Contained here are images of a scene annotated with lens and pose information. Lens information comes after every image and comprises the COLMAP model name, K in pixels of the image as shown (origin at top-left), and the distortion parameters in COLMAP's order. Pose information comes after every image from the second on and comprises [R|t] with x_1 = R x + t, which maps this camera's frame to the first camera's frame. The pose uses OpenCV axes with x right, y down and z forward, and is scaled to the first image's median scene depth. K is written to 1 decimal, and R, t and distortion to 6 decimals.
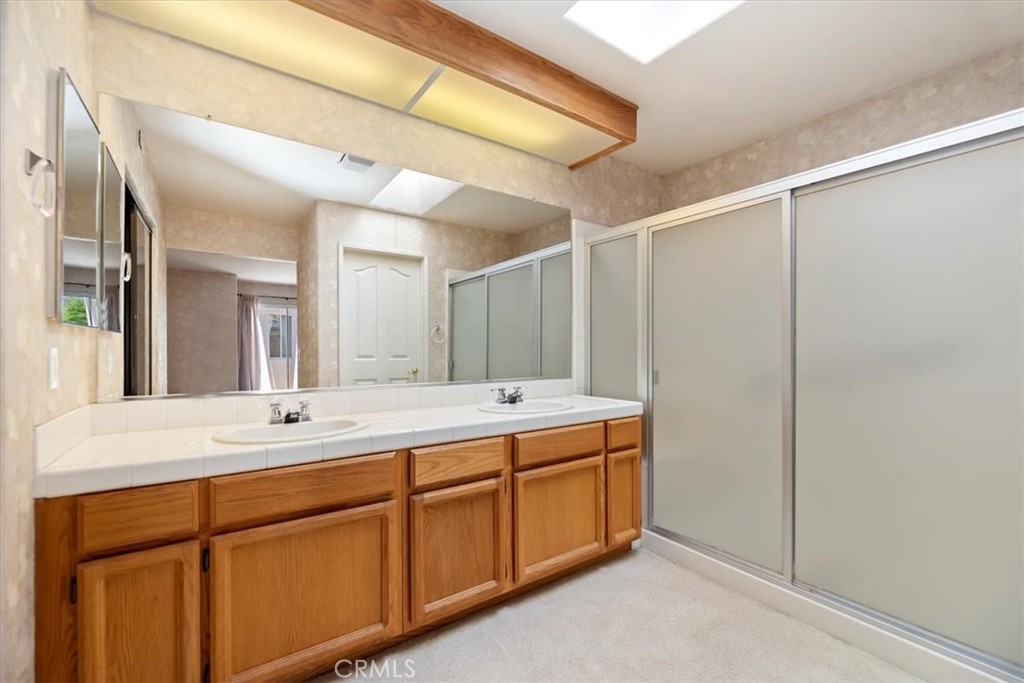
lens RADIAL K [[425.9, 0, 510.4], [0, 425.9, 352.1], [0, 0, 1]] dist [0.009377, -0.000048]
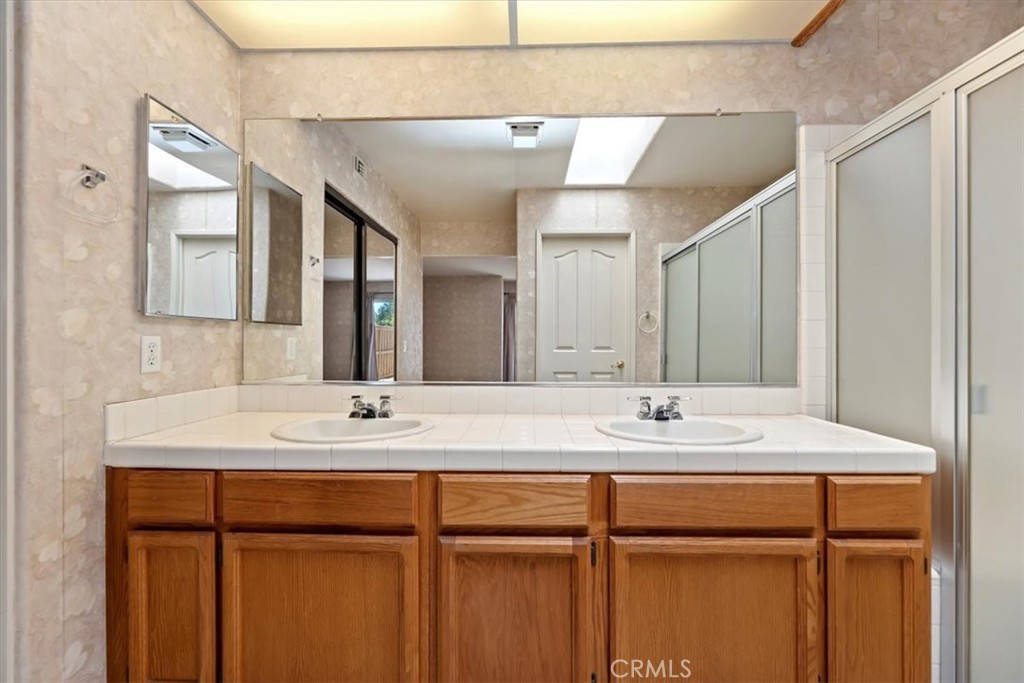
lens RADIAL K [[421.6, 0, 516.4], [0, 421.6, 341.6], [0, 0, 1]] dist [0.000299, 0.000325]
pose [[0.807905, 0.003610, -0.589301, 0.227524], [-0.006582, 0.999974, -0.002898, 0.000322], [0.589275, 0.006220, 0.807908, 0.360090]]
